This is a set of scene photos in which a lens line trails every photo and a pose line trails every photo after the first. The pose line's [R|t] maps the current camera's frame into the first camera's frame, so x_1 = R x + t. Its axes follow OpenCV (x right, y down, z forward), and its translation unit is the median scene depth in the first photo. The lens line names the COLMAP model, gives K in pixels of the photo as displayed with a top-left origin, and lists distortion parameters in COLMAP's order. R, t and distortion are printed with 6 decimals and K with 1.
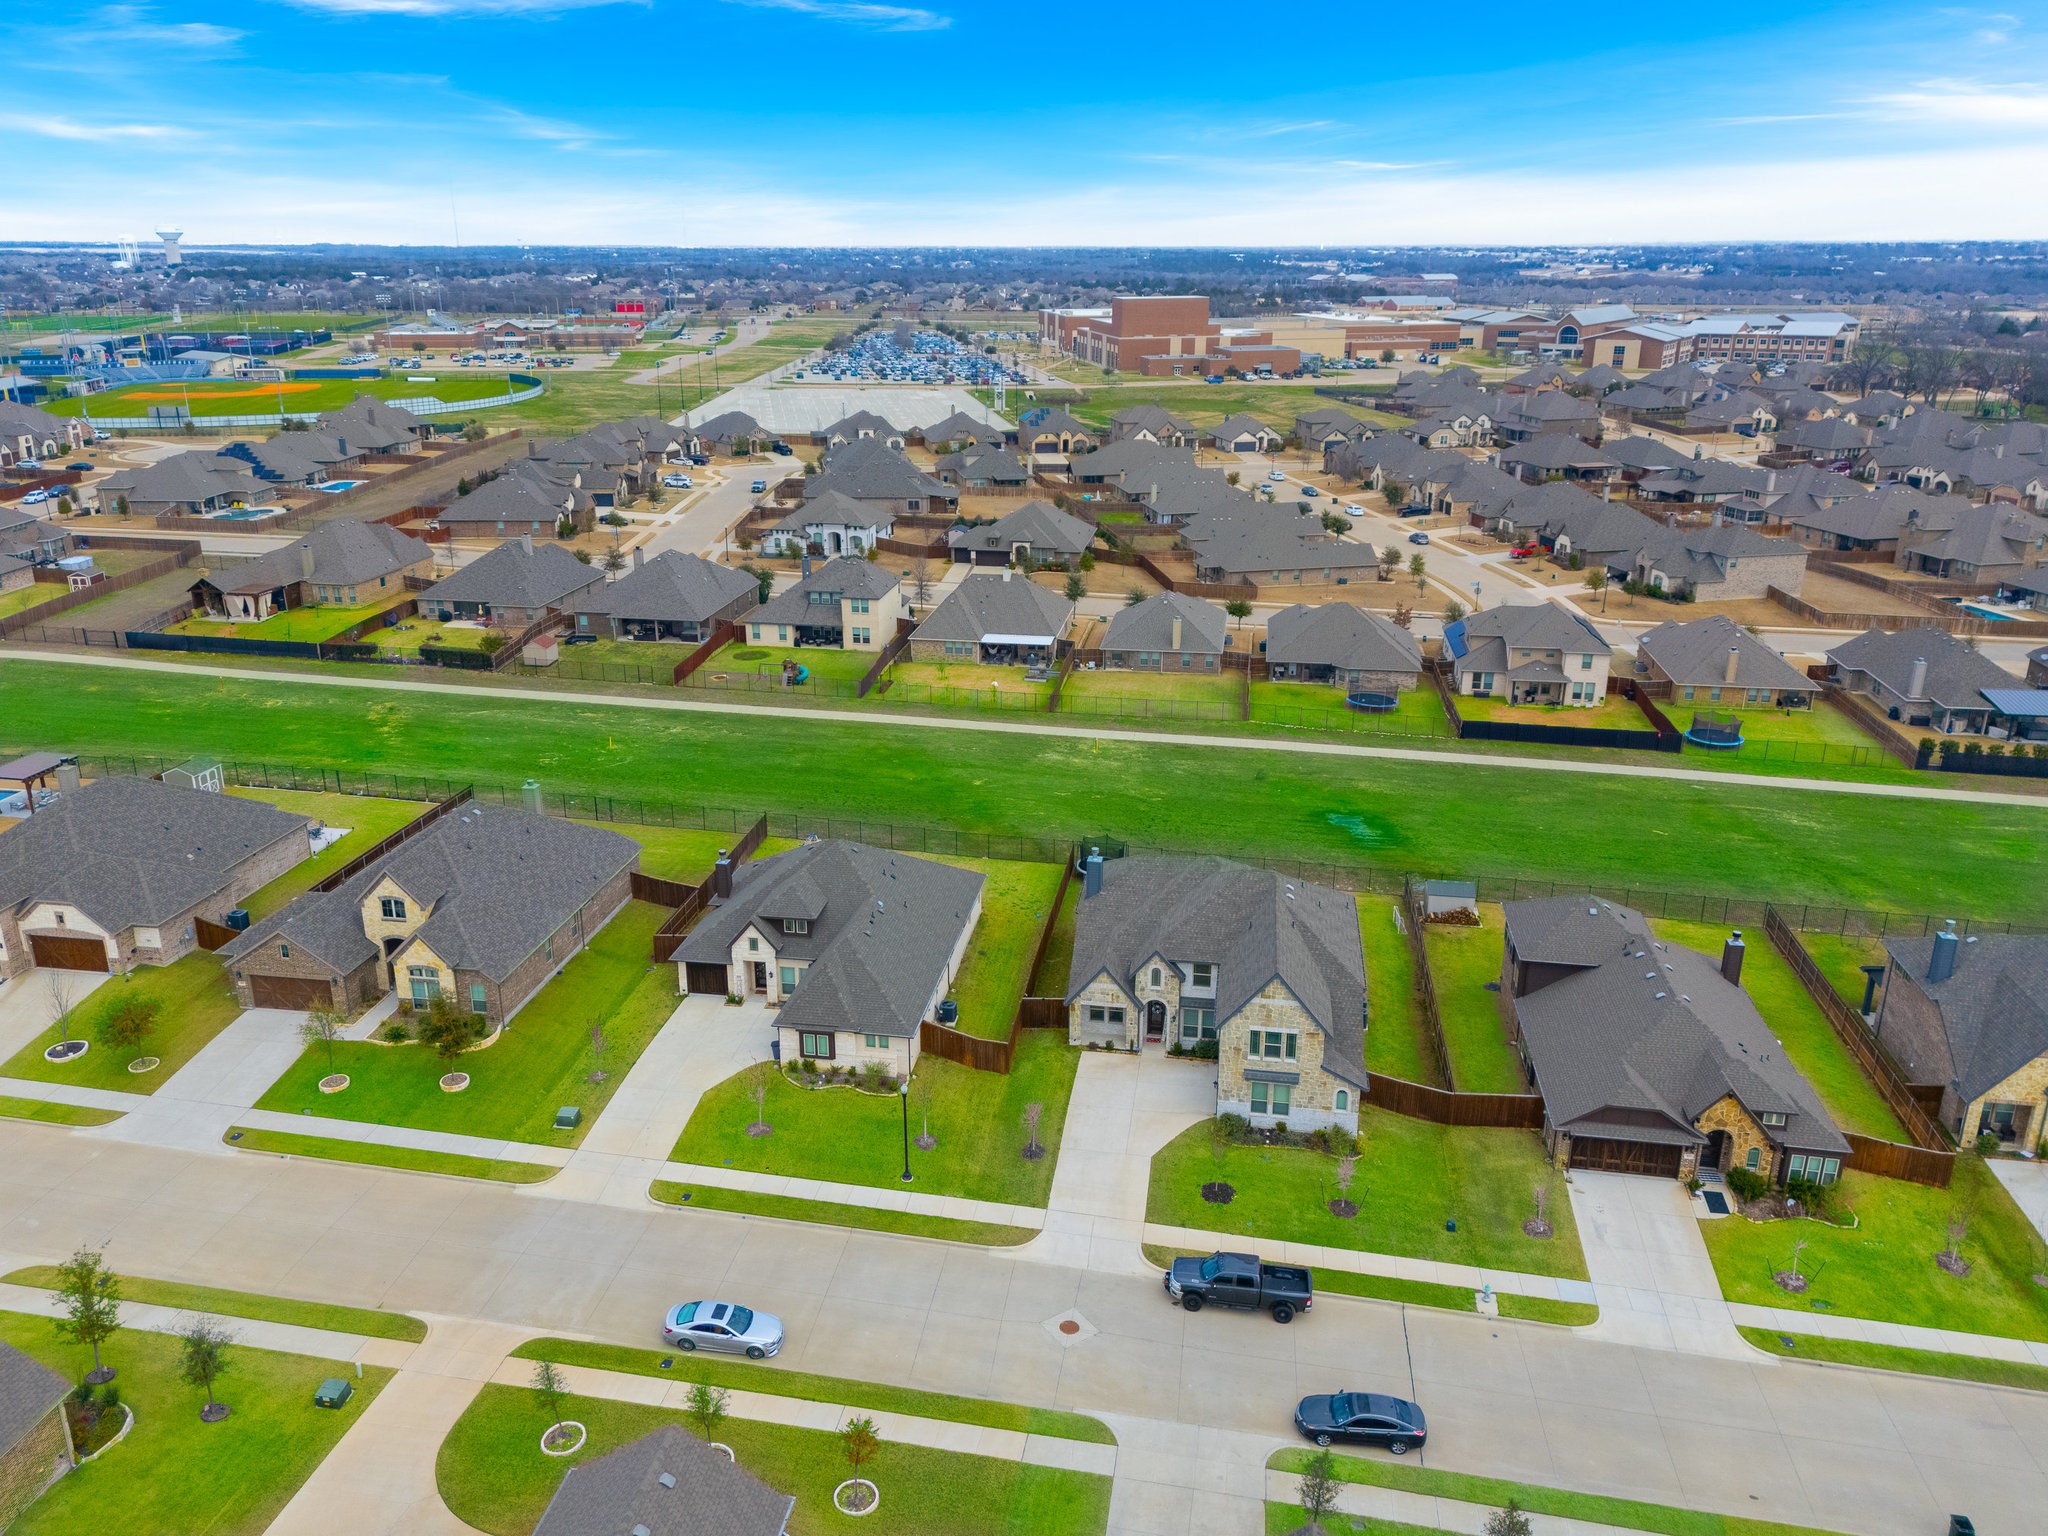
lens RADIAL K [[1469.1, 0, 1011.5], [0, 1469.1, 769.1], [0, 0, 1]] dist [0.080171, -0.083869]
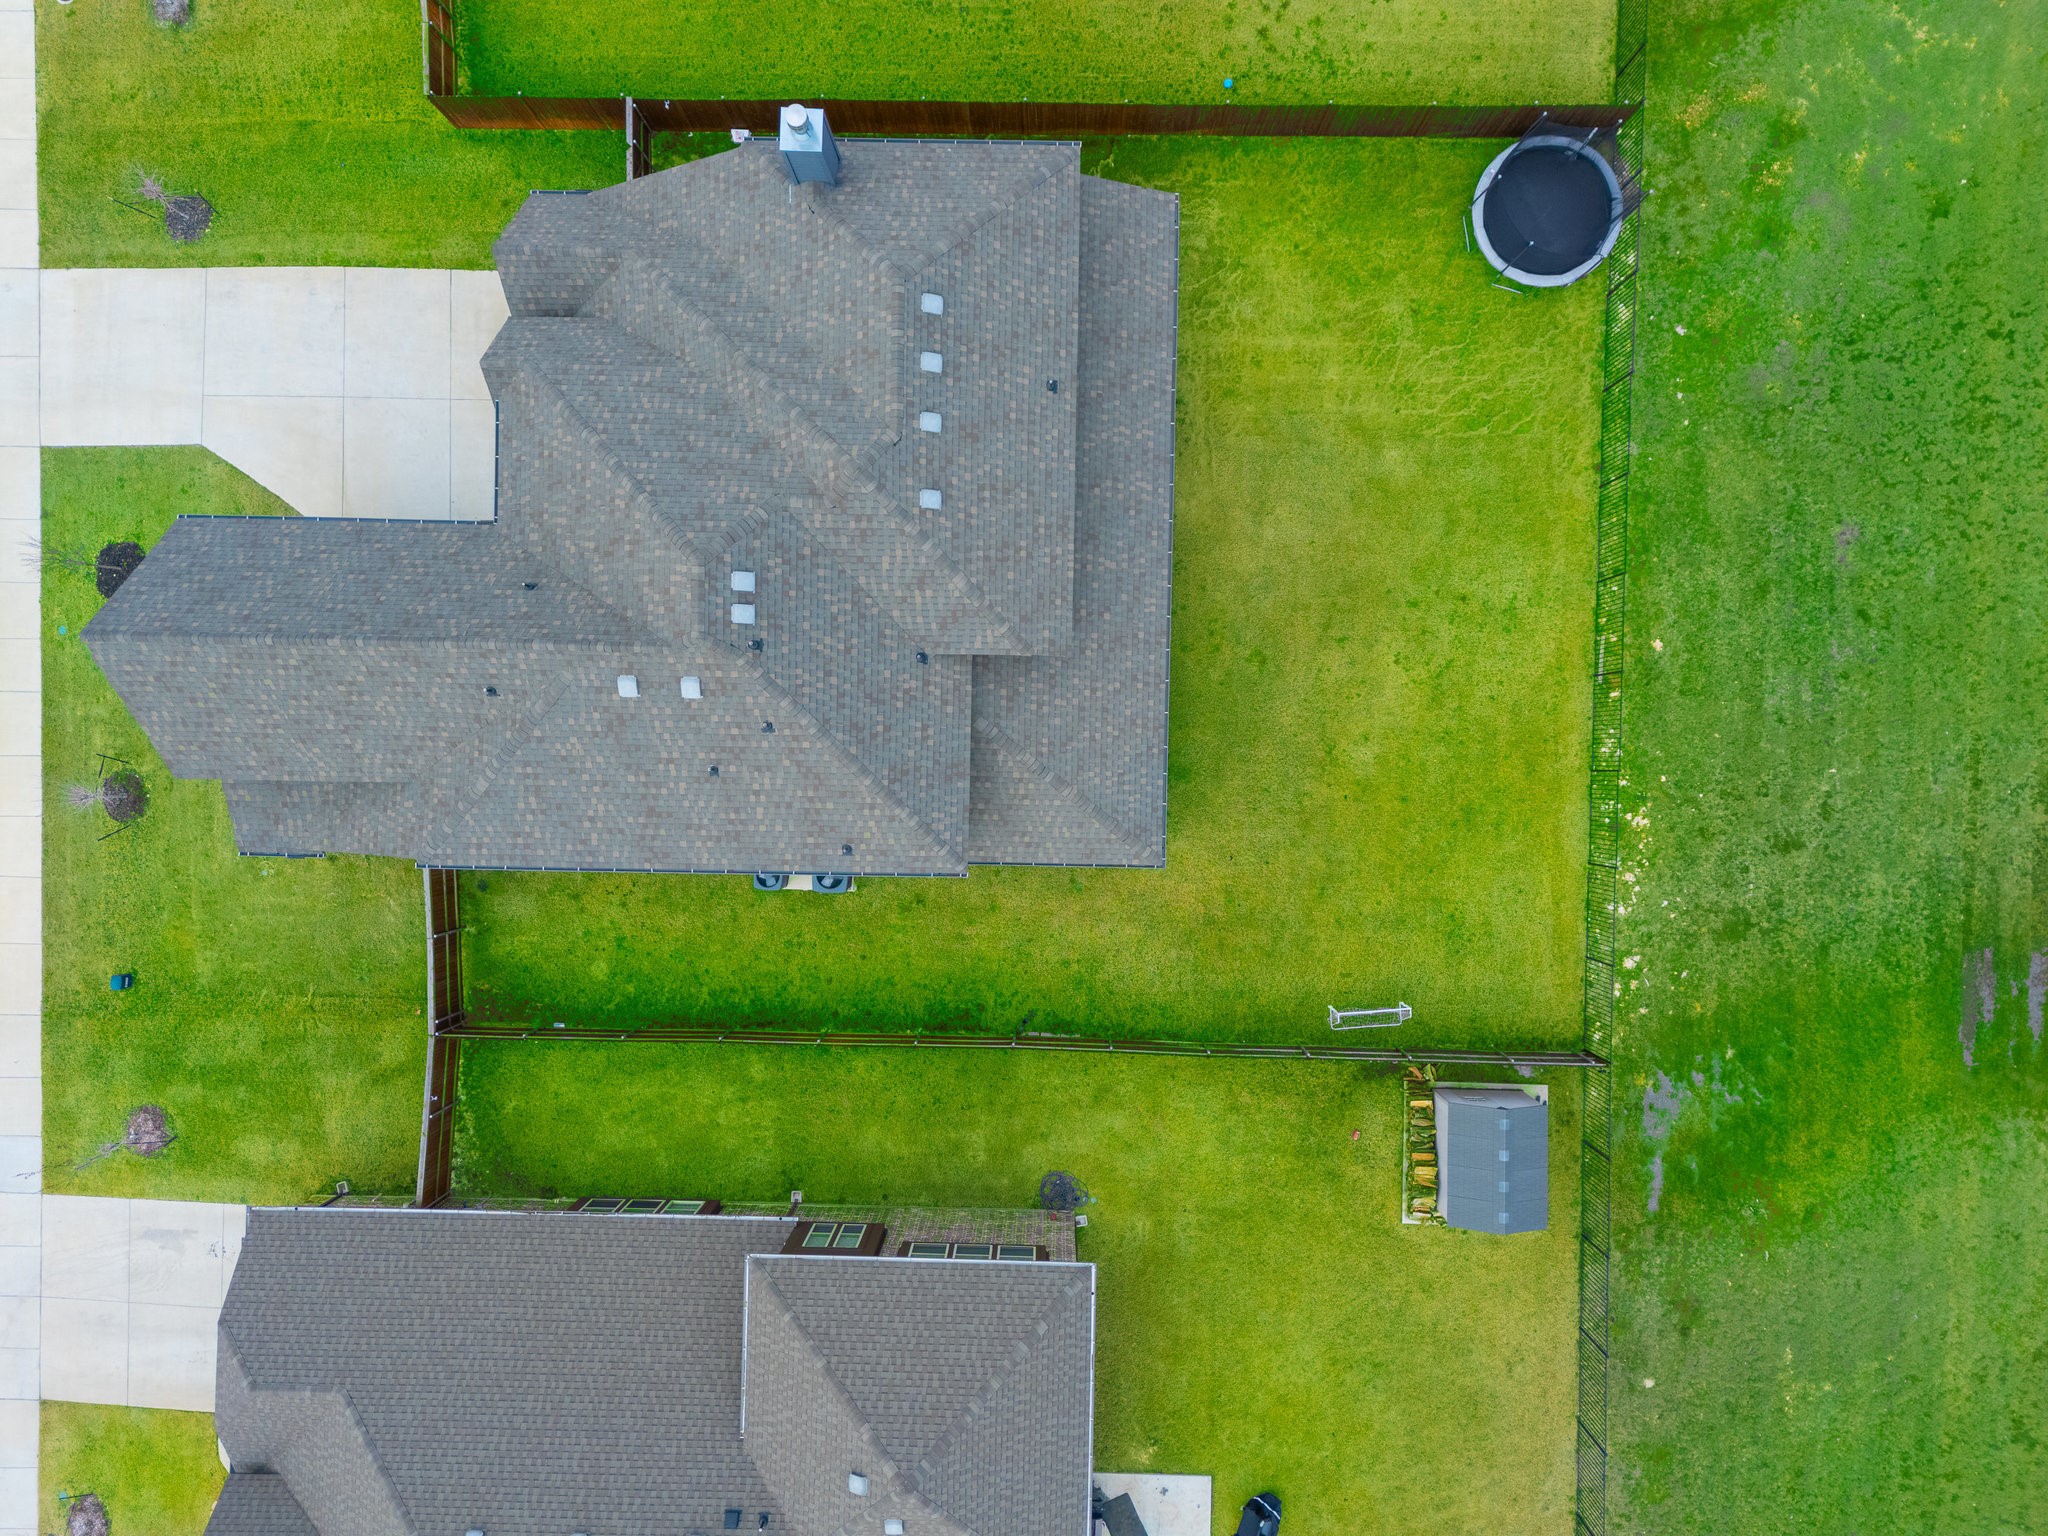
lens RADIAL K [[1469.1, 0, 1011.5], [0, 1469.1, 769.1], [0, 0, 1]] dist [0.080171, -0.083869]
pose [[0.148424, 0.988924, 0.000599, 0.119865], [-0.307054, 0.045509, 0.950603, -0.154875], [0.940047, -0.141276, 0.310407, 0.520648]]
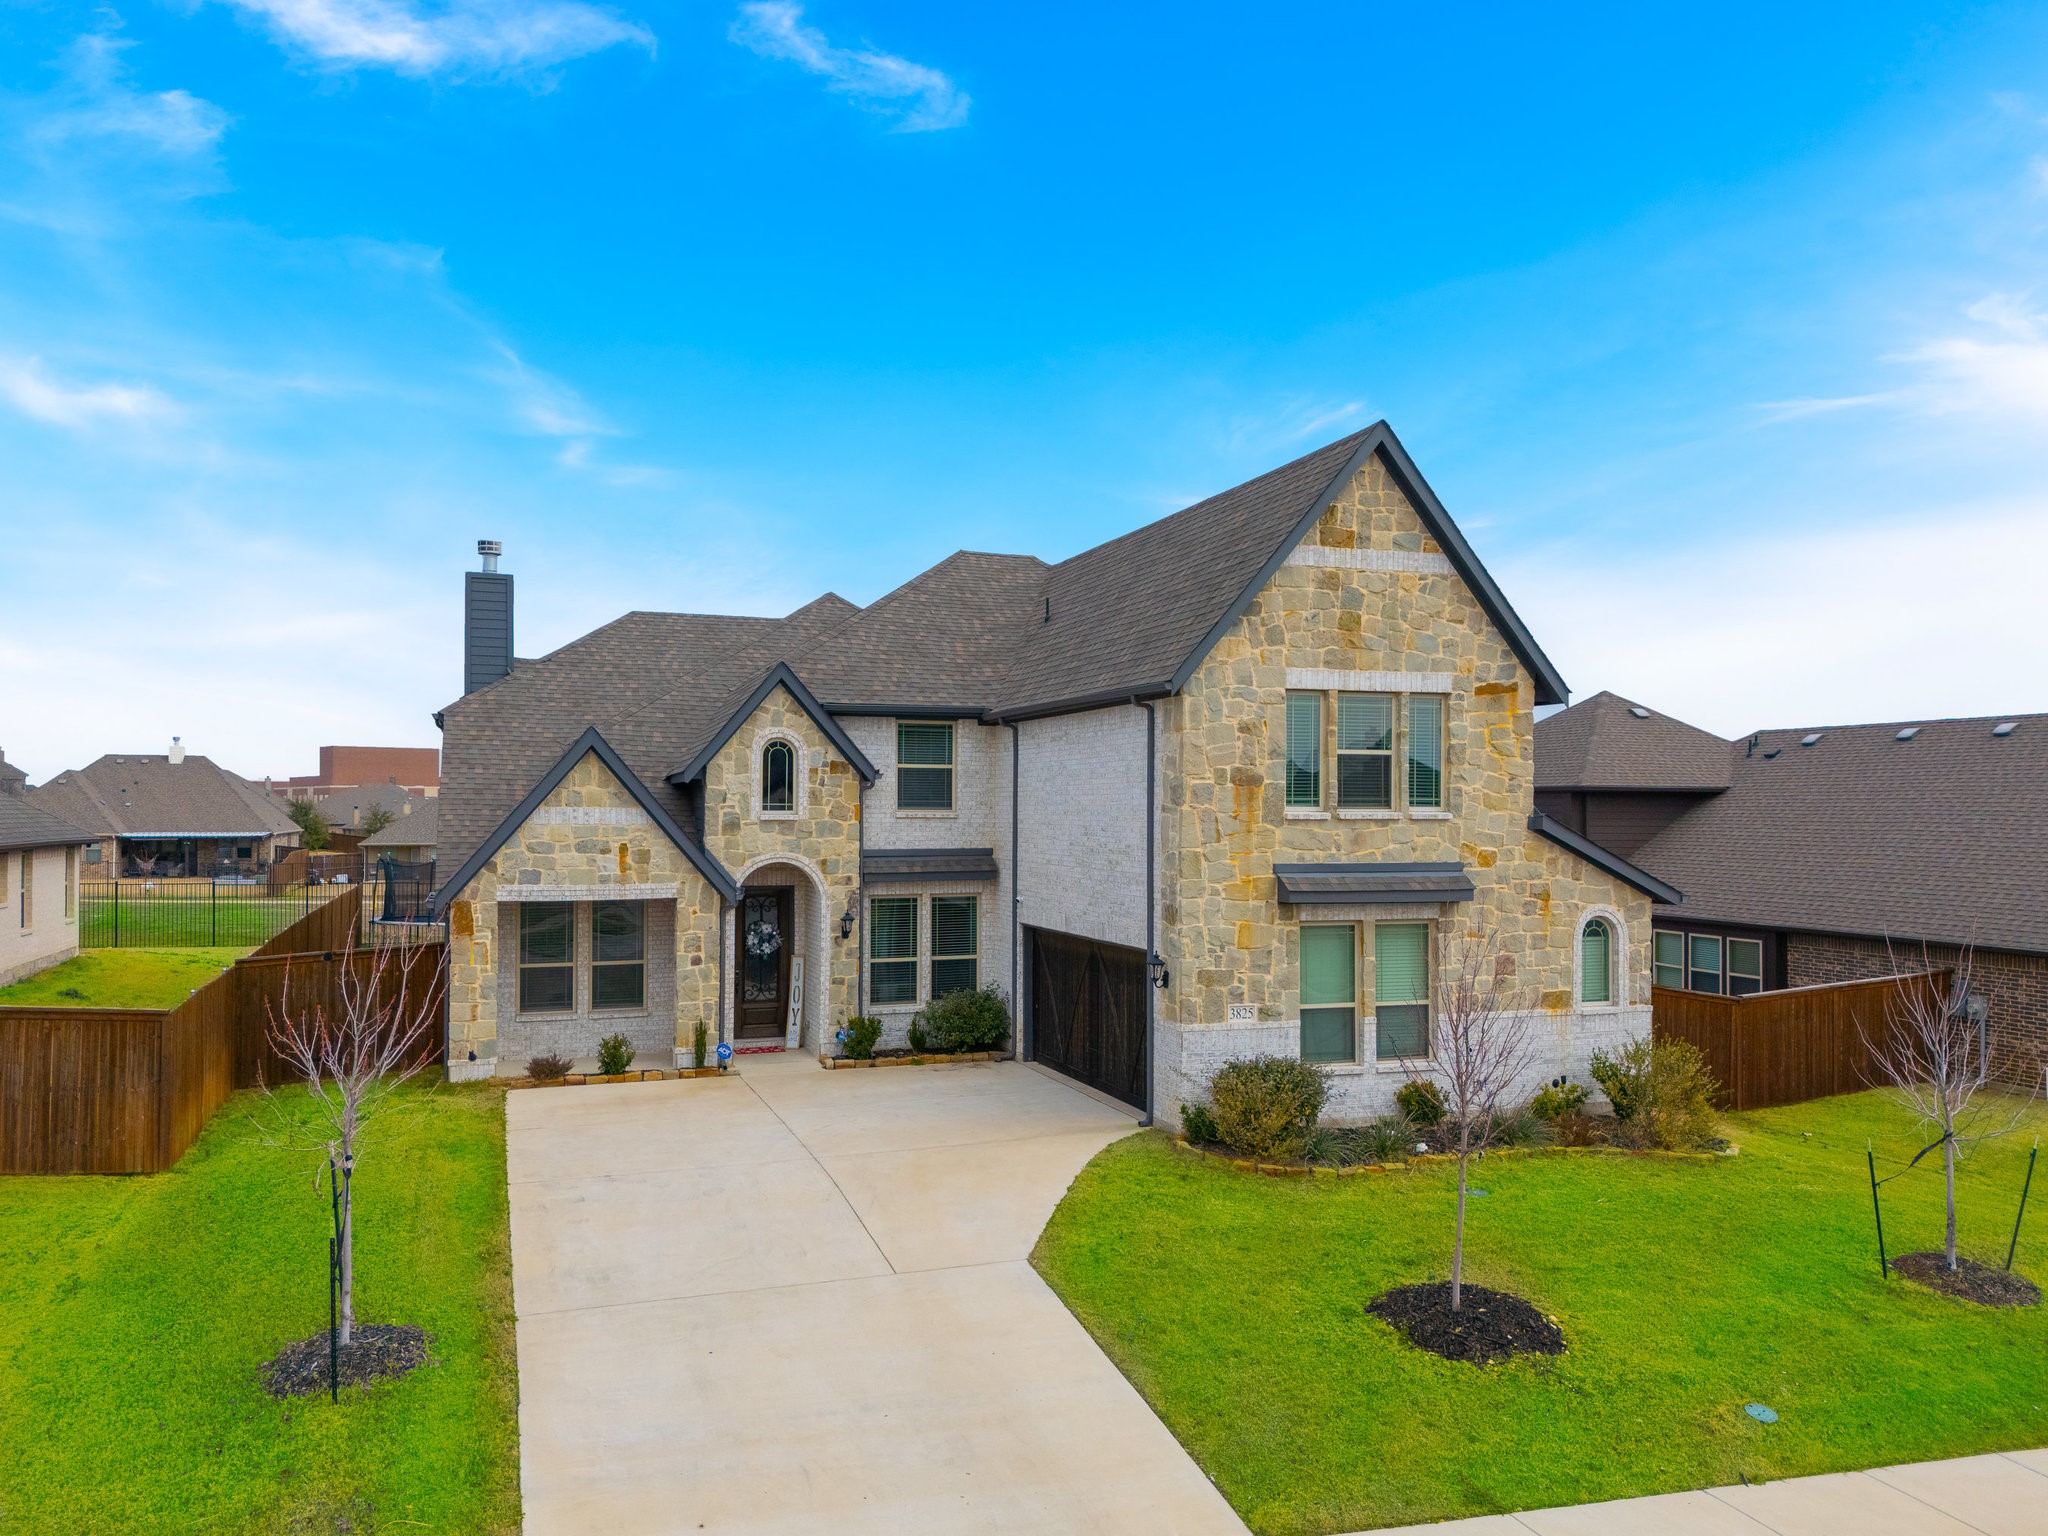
lens RADIAL K [[1488.3, 0, 1018.9], [0, 1488.3, 809.5], [0, 0, 1]] dist [0.076426, -0.085848]
pose [[0.876353, 0.006082, 0.481631, 0.000275], [0.151491, 0.945697, -0.287589, 0.125533], [-0.457226, 0.324992, 0.827843, 0.392975]]
